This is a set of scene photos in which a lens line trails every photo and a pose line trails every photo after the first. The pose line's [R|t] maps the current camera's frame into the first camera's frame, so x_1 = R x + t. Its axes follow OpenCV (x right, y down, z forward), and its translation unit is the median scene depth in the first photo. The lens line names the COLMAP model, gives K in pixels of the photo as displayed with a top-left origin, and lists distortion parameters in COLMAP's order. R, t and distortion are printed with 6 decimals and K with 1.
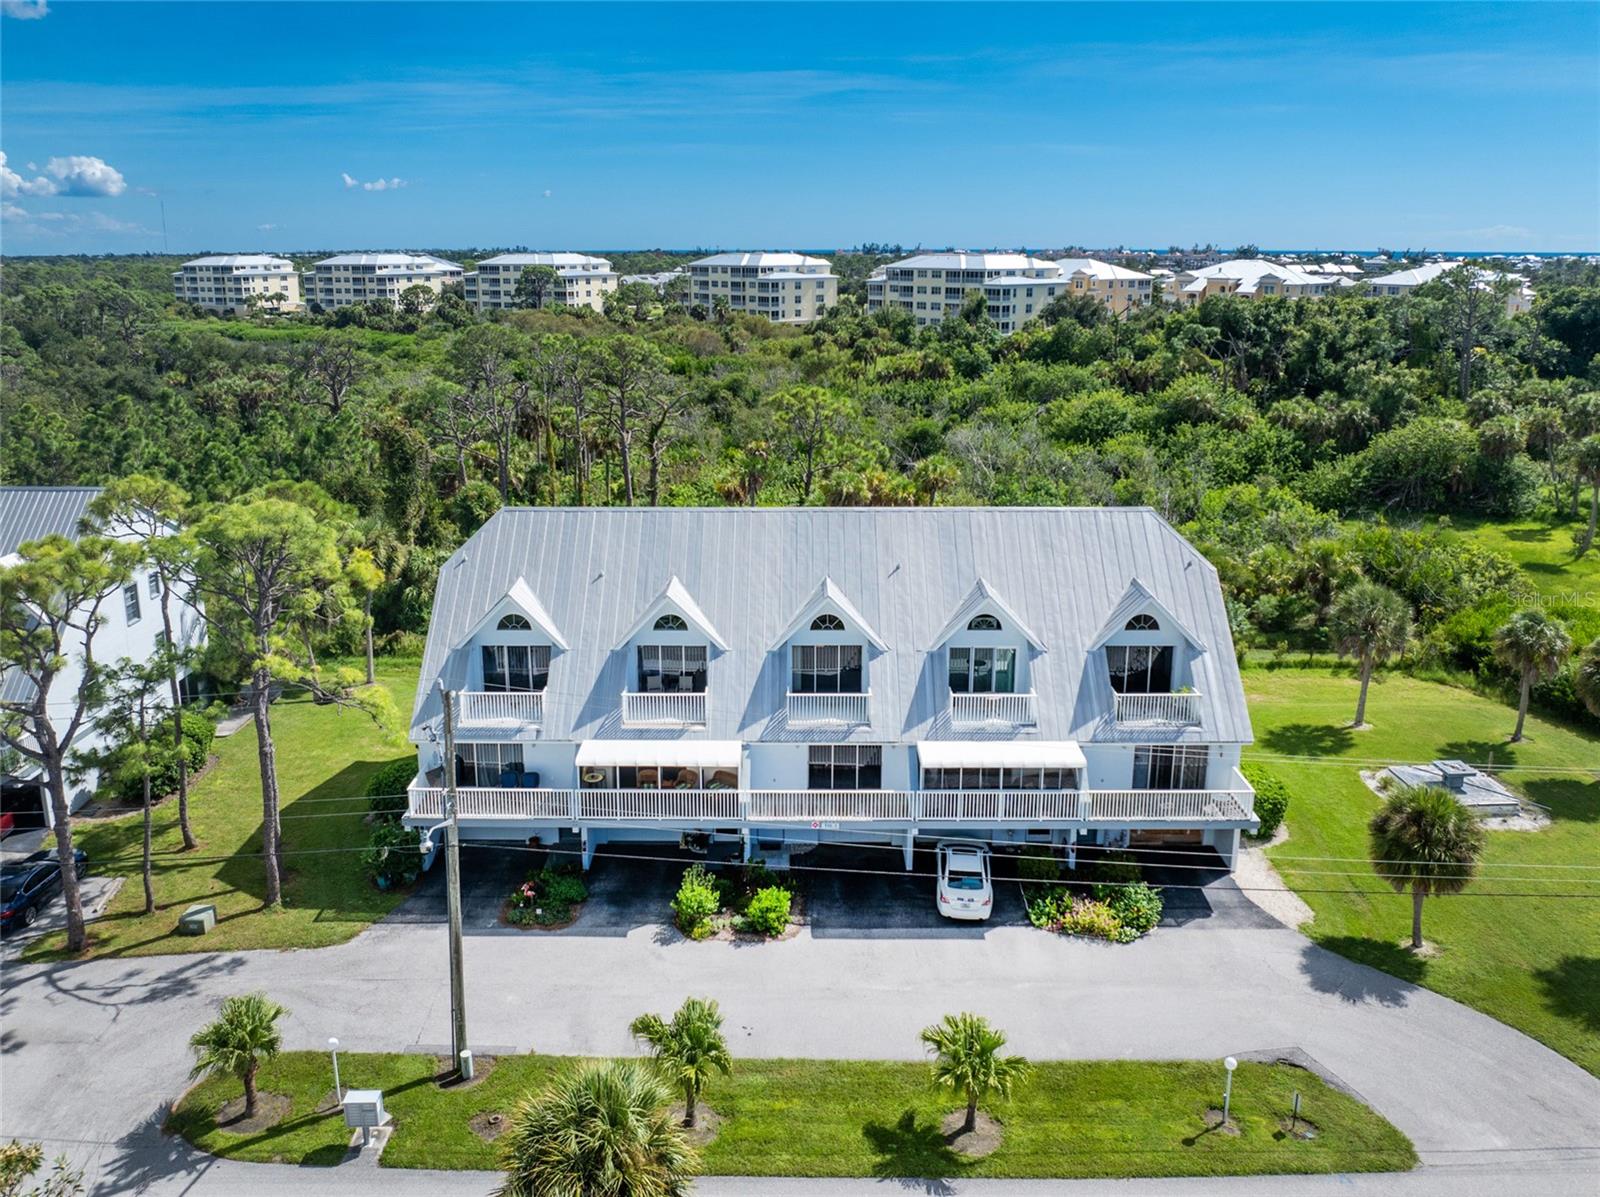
lens RADIAL K [[1123.0, 0, 796.4], [0, 1123.0, 590.5], [0, 0, 1]] dist [-0.051169, 0.010947]
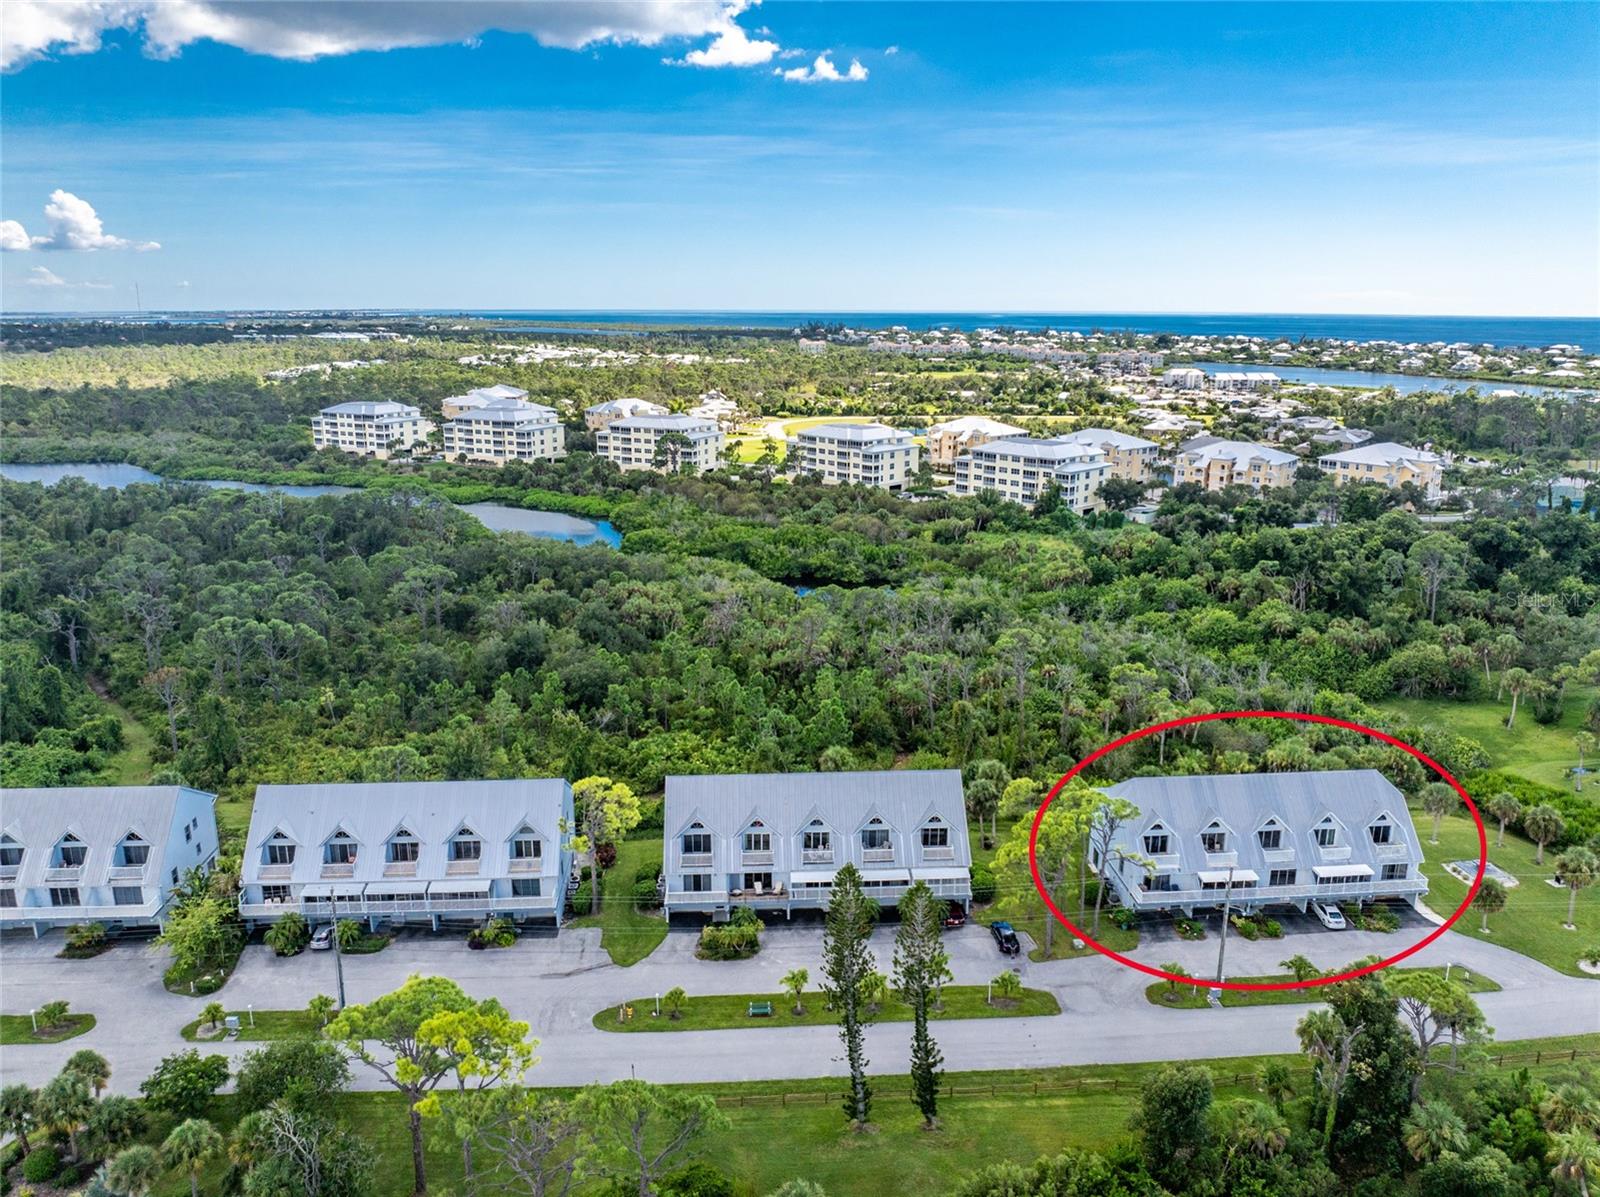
lens RADIAL K [[1135.1, 0, 815.9], [0, 1135.1, 597.6], [0, 0, 1]] dist [-0.049437, 0.010569]
pose [[0.994978, -0.012575, 0.099303, -1.311705], [0.015980, 0.999309, -0.033564, -0.434123], [-0.098812, 0.034982, 0.994491, -1.585361]]
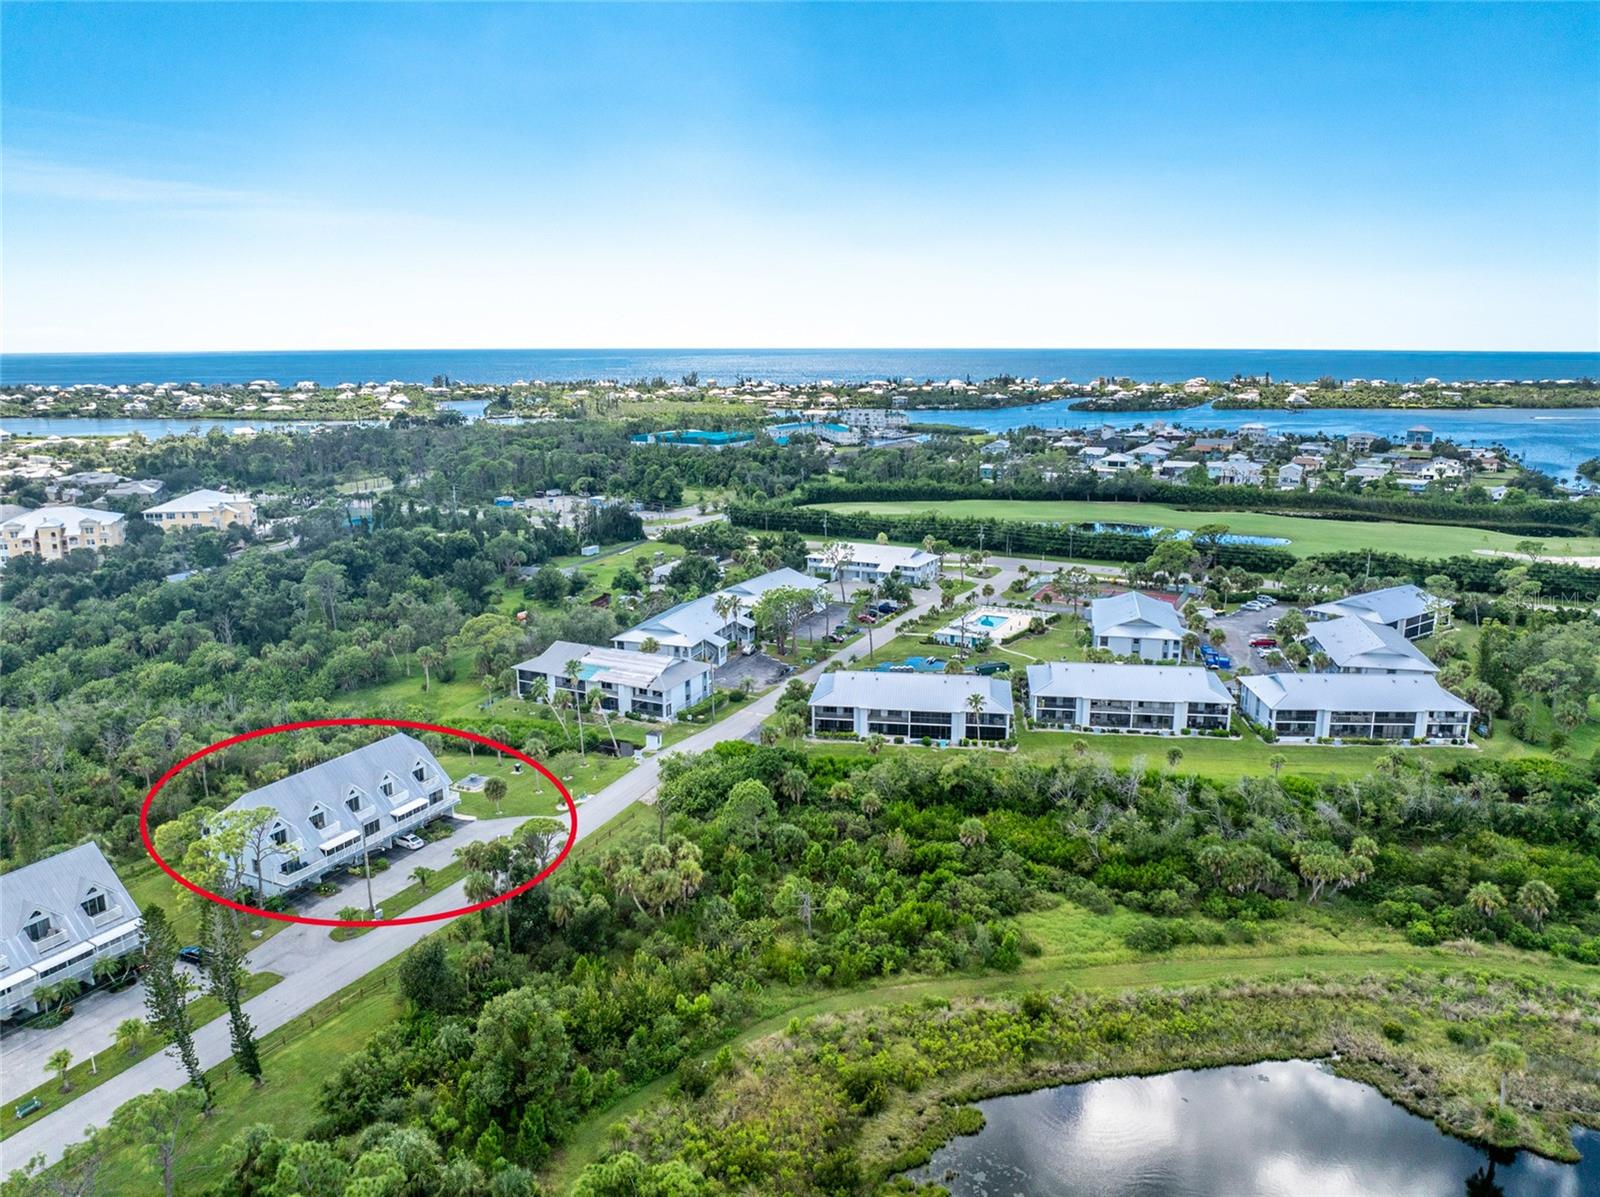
lens RADIAL K [[1135.1, 0, 815.9], [0, 1135.1, 597.6], [0, 0, 1]] dist [-0.049437, 0.010569]
pose [[0.407535, -0.185510, 0.894148, -2.413382], [0.248091, 0.964814, 0.087096, -0.504255], [-0.878844, 0.186335, 0.439219, -1.943982]]
